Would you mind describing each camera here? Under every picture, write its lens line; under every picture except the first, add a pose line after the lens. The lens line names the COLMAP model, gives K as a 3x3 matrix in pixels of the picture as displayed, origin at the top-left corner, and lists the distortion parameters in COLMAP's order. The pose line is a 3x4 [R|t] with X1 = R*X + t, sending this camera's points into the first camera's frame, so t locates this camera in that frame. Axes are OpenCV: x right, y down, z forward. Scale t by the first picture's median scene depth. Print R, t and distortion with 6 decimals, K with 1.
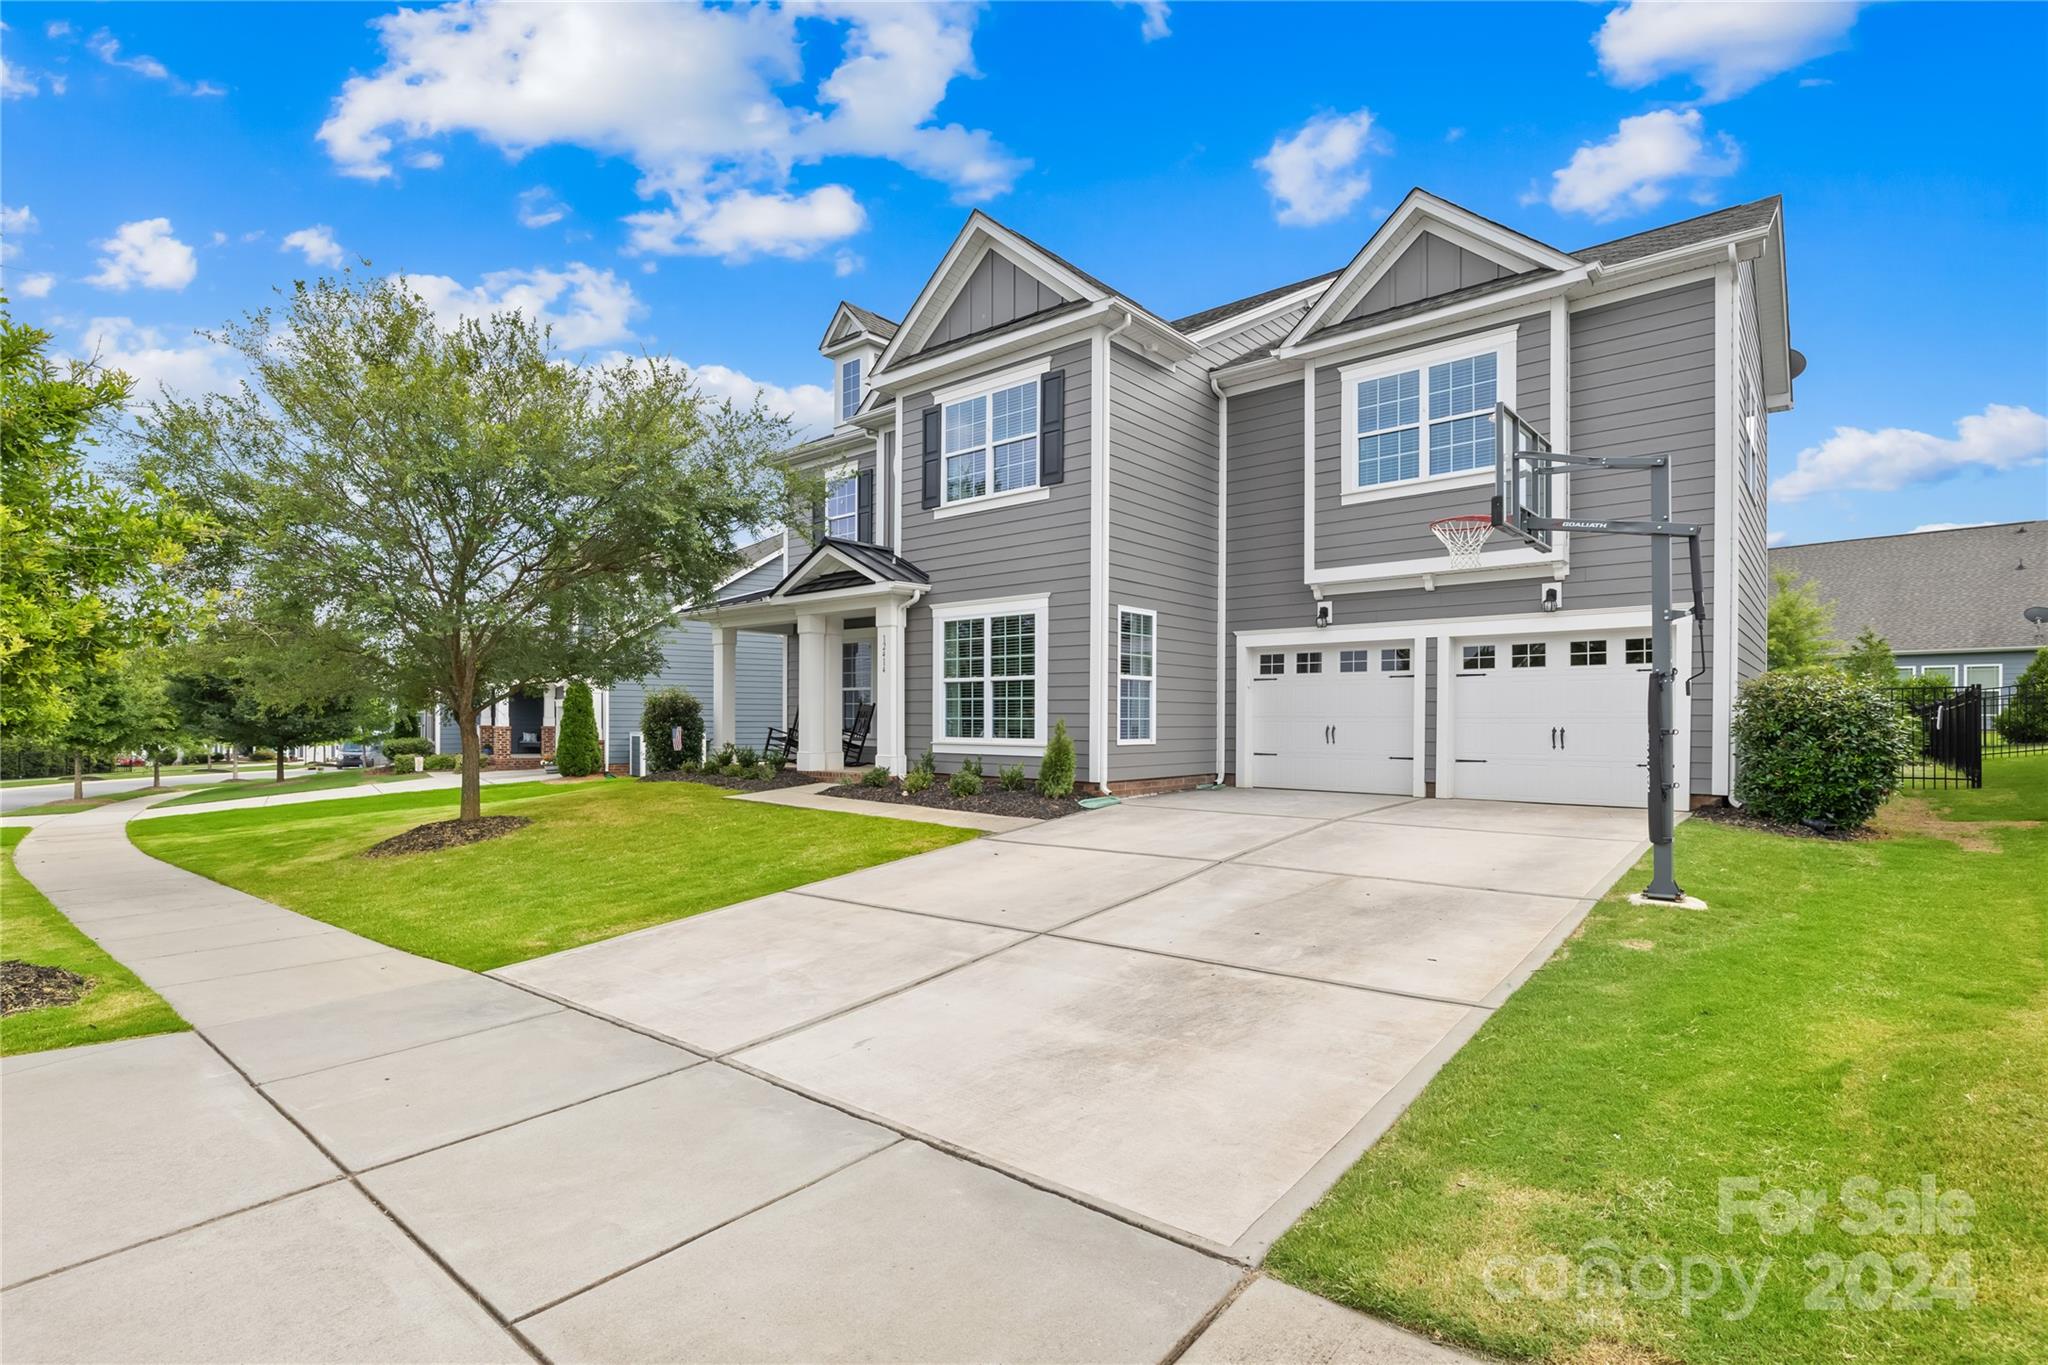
lens RADIAL K [[951.7, 0, 1021.5], [0, 951.7, 661.1], [0, 0, 1]] dist [-0.000637, -0.000130]
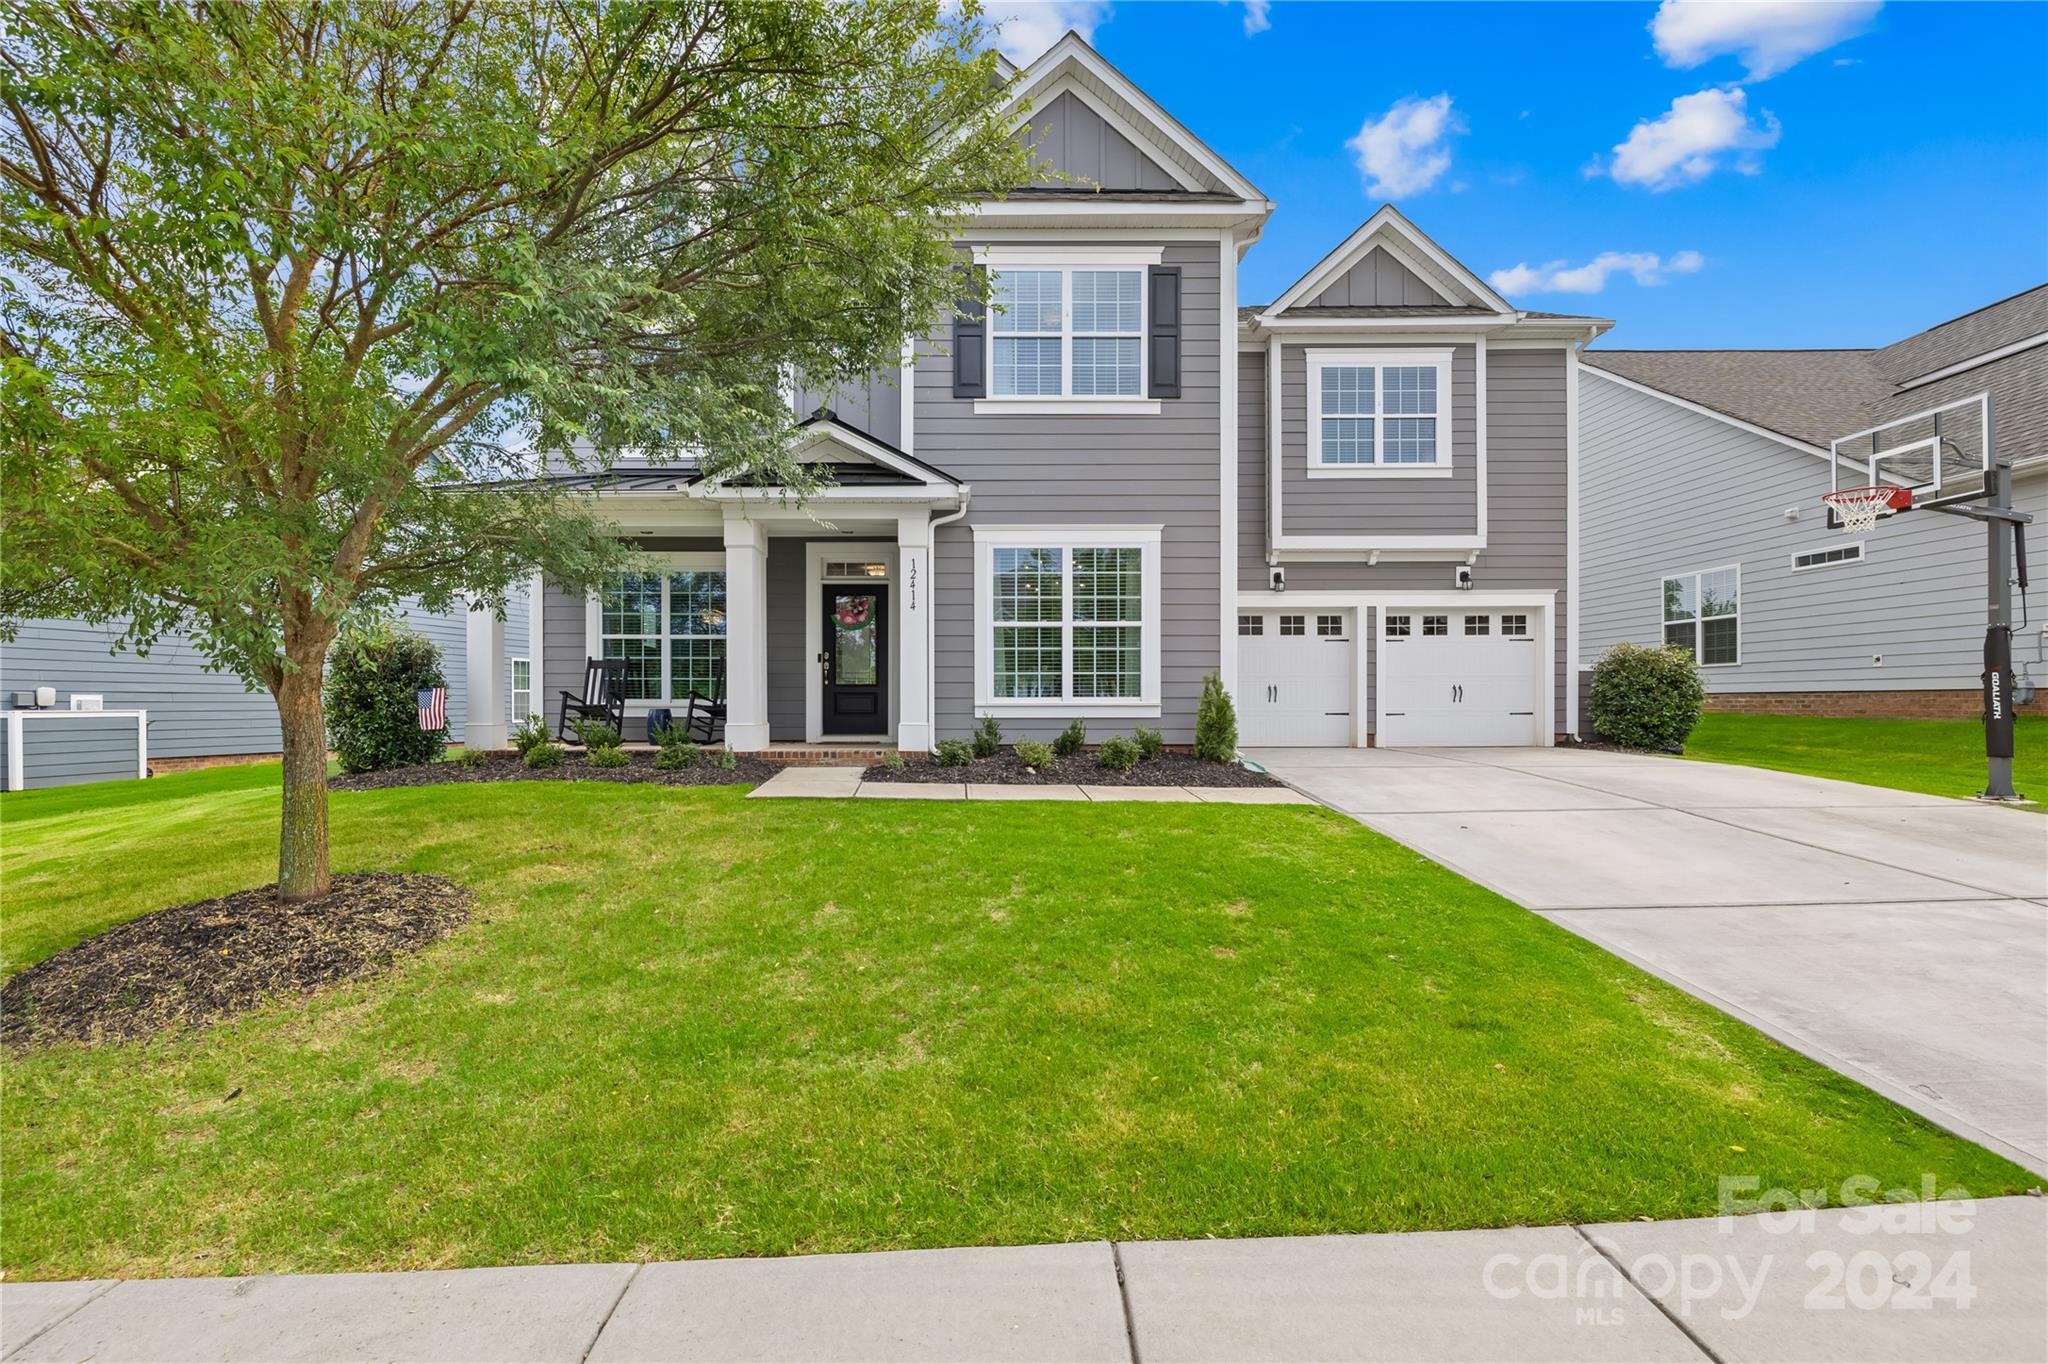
lens RADIAL K [[872.4, 0, 1030.5], [0, 872.4, 658.6], [0, 0, 1]] dist [-0.000446, -0.000057]
pose [[0.762235, 0.023865, 0.646861, -0.539018], [-0.032984, 0.999454, 0.001994, 0.047710], [-0.646460, -0.022856, 0.762606, 0.460919]]
